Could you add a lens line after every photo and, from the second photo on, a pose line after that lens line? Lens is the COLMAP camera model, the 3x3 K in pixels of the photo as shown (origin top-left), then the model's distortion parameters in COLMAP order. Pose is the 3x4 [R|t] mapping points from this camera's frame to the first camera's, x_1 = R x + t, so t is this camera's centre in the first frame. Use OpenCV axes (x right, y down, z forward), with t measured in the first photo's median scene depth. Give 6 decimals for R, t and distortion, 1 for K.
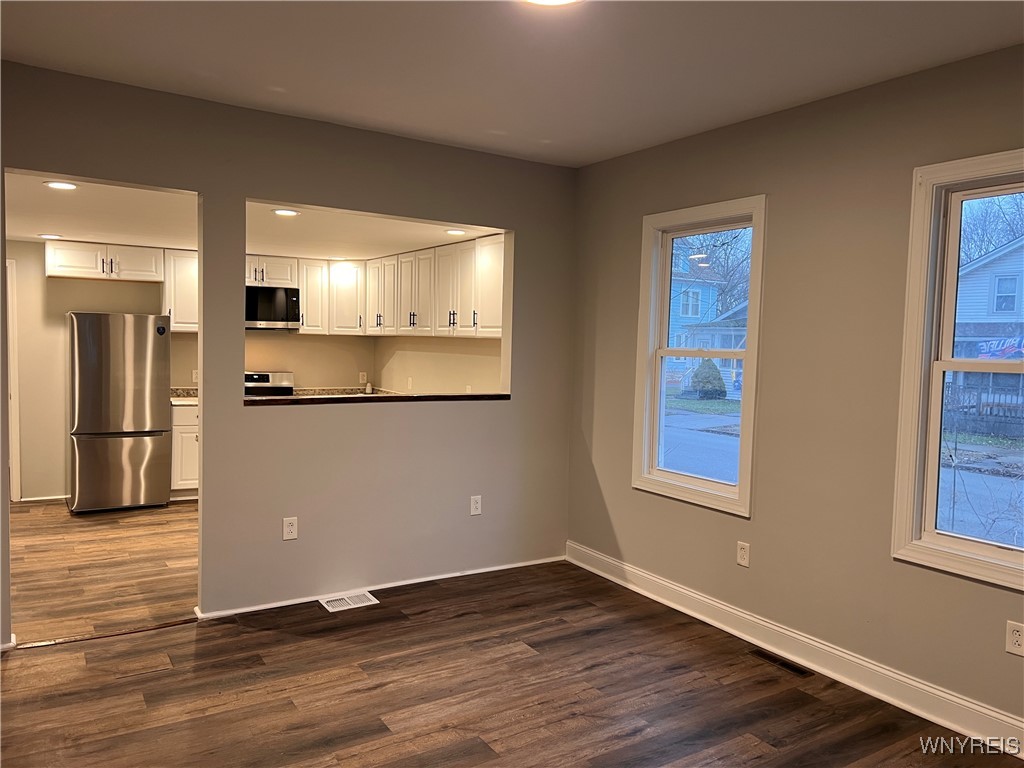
lens RADIAL K [[768.5, 0, 515.7], [0, 768.5, 389.0], [0, 0, 1]] dist [0.034199, -0.013370]
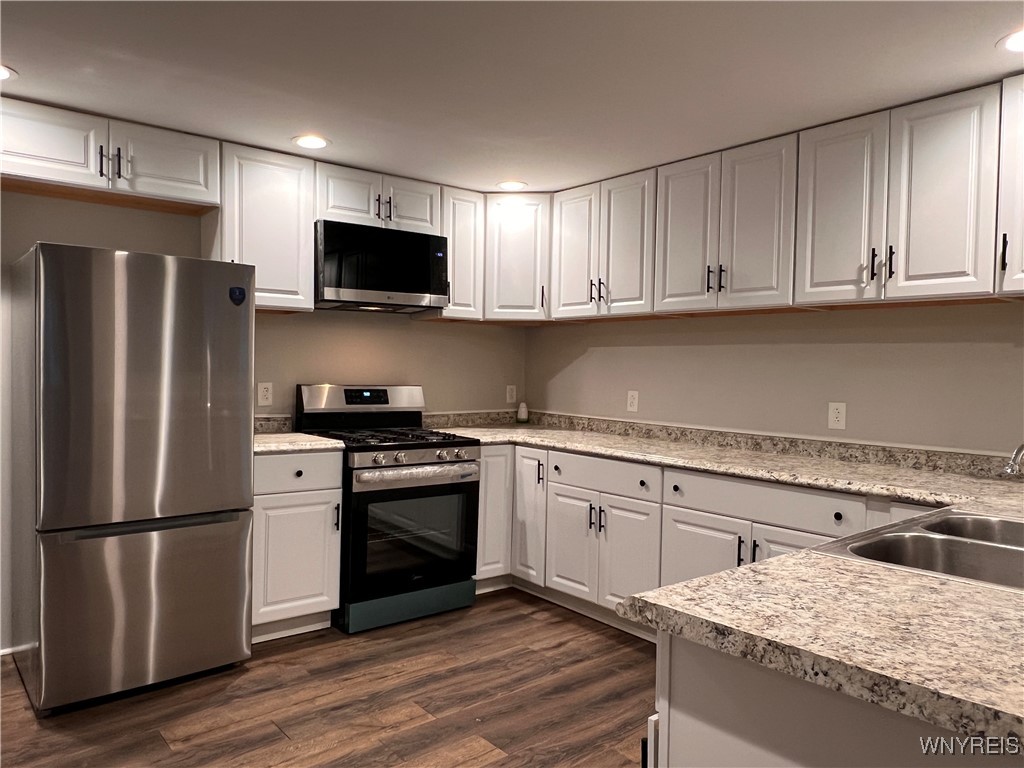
lens RADIAL K [[711.7, 0, 509.3], [0, 711.7, 389.1], [0, 0, 1]] dist [0.001792, -0.006479]
pose [[0.990560, -0.013961, 0.136365, -0.317719], [0.017680, 0.999503, -0.026102, -0.004101], [-0.135932, 0.028267, 0.990315, 0.495784]]
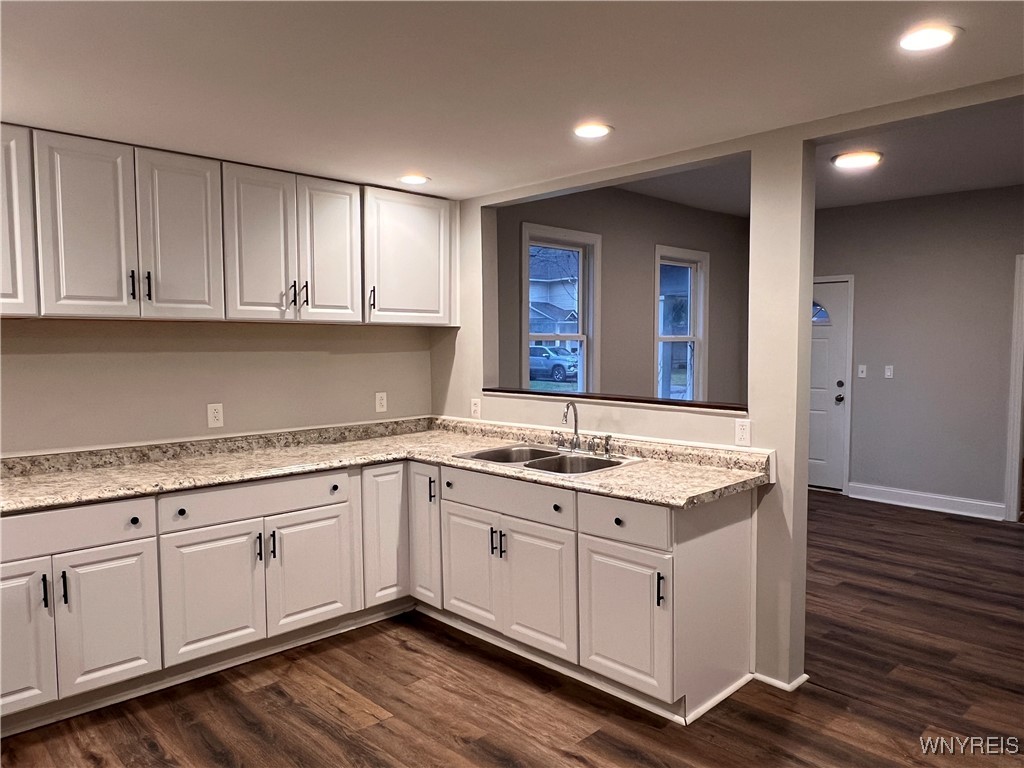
lens RADIAL K [[711.7, 0, 514.3], [0, 711.7, 385.9], [0, 0, 1]] dist [0.001792, -0.006479]
pose [[-0.196875, -0.088616, 0.976416, -0.585395], [0.056762, 0.993206, 0.101585, -0.055221], [-0.978784, 0.075423, -0.190507, 0.794432]]
